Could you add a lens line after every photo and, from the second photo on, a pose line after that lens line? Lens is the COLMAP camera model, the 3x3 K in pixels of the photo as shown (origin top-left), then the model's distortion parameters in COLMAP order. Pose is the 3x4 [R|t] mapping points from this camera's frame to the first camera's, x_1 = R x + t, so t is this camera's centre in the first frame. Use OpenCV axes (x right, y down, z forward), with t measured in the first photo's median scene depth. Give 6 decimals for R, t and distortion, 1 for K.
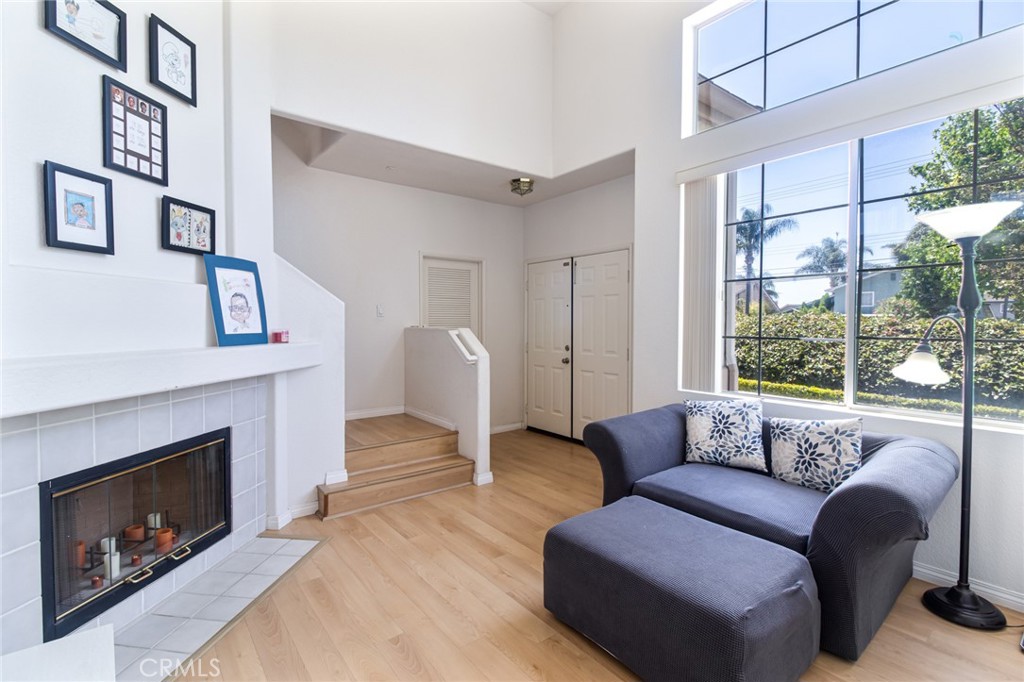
lens RADIAL K [[472.9, 0, 515.1], [0, 472.9, 337.1], [0, 0, 1]] dist [0.021765, -0.017025]
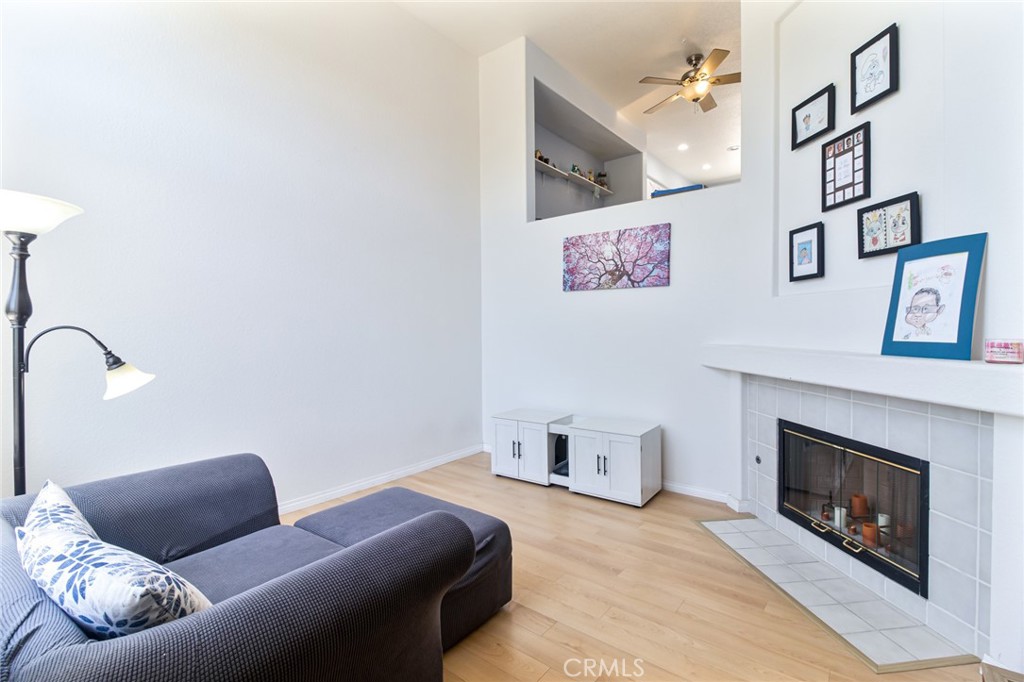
lens RADIAL K [[472.9, 0, 515.1], [0, 472.9, 337.1], [0, 0, 1]] dist [0.021765, -0.017025]
pose [[-0.972715, 0.011226, -0.231732, 0.276131], [-0.000430, 0.998740, 0.050187, -0.062905], [0.232004, 0.048918, -0.971484, 1.891608]]
